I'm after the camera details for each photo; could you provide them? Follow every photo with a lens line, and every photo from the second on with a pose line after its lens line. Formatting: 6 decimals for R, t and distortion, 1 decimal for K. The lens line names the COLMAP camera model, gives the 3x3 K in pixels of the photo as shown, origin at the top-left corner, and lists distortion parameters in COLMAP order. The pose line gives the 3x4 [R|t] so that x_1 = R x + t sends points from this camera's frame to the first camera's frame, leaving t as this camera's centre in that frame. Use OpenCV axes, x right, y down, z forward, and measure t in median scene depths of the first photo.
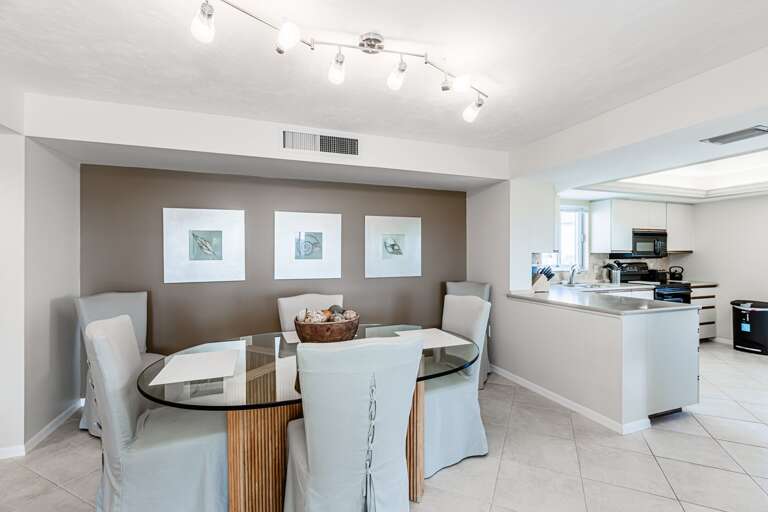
lens RADIAL K [[340.8, 0, 390.7], [0, 340.8, 258.0], [0, 0, 1]] dist [0.002825, 0.000010]
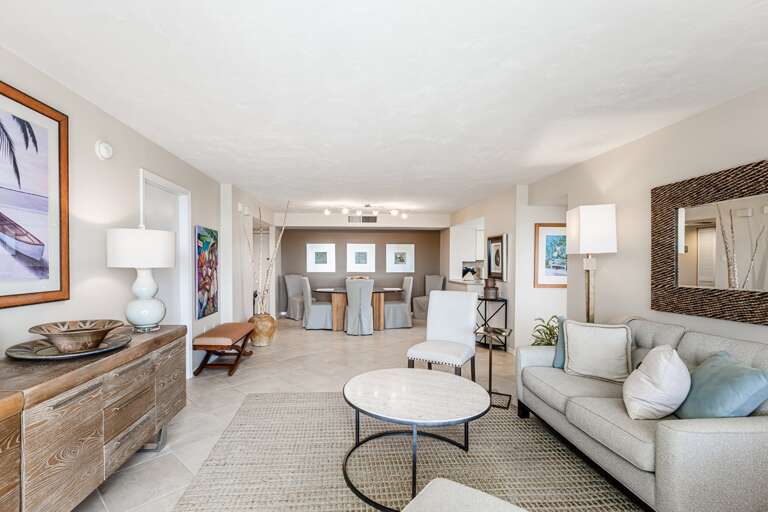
lens RADIAL K [[340.8, 0, 380.0], [0, 340.8, 261.1], [0, 0, 1]] dist [0.002825, 0.000010]
pose [[0.964577, 0.002222, -0.263794, 0.492962], [-0.008392, 0.999717, -0.022266, 0.036233], [0.263669, 0.023691, 0.964322, -1.186250]]
